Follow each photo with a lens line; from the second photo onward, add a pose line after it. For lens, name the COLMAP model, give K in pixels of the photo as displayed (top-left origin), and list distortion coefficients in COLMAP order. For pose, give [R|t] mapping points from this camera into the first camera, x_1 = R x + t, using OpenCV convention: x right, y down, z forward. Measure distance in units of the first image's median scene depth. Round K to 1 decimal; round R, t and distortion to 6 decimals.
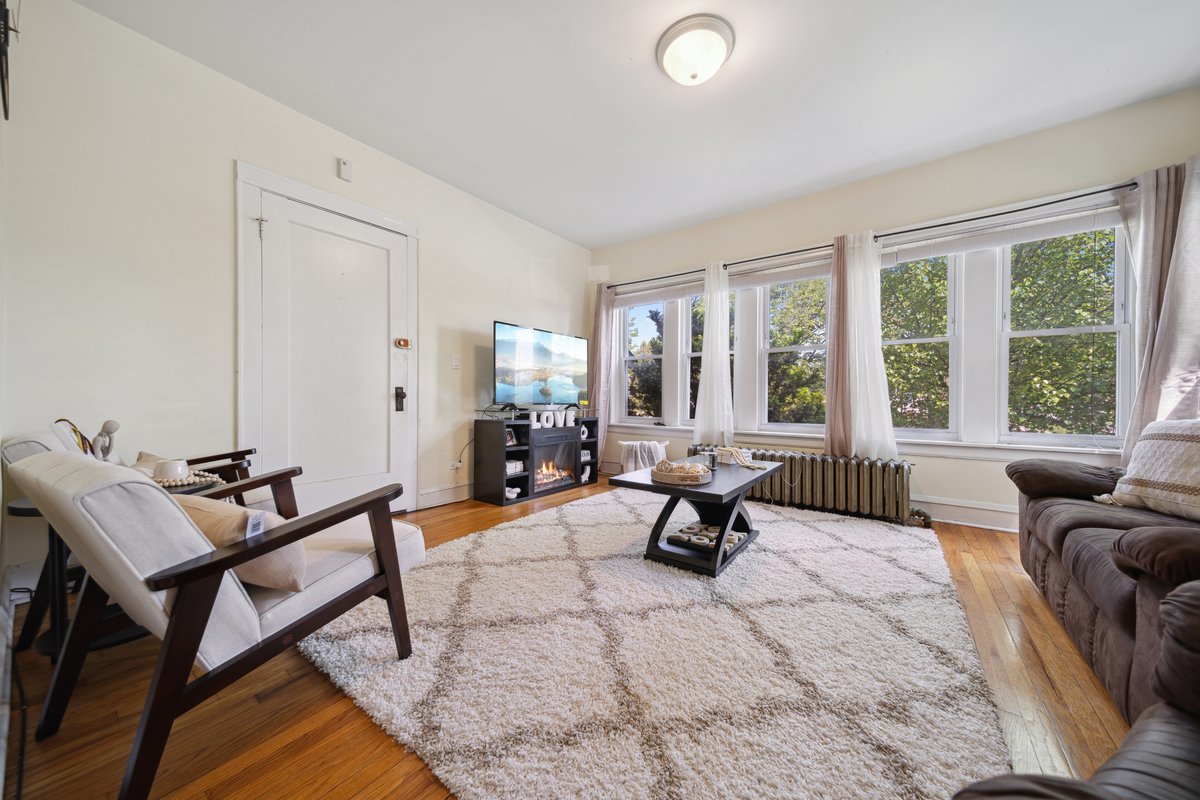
lens RADIAL K [[414.6, 0, 600.0], [0, 414.6, 400.0], [0, 0, 1]] dist [0.001059, 0.000041]
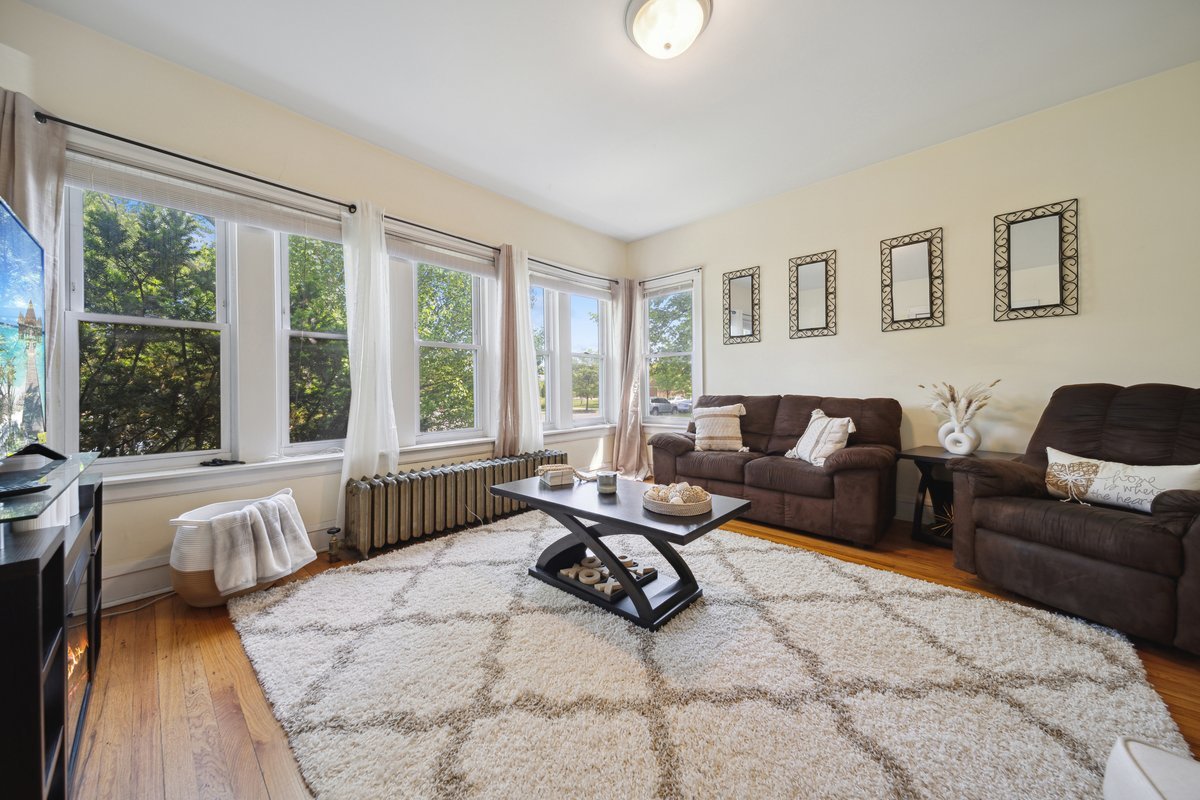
lens RADIAL K [[407.9, 0, 601.2], [0, 407.9, 386.8], [0, 0, 1]] dist [0.019970, -0.000003]
pose [[0.106352, -0.002965, 0.994324, -0.559696], [0.014047, 0.999900, 0.001479, -0.050535], [-0.994229, 0.013810, 0.106383, 0.895962]]
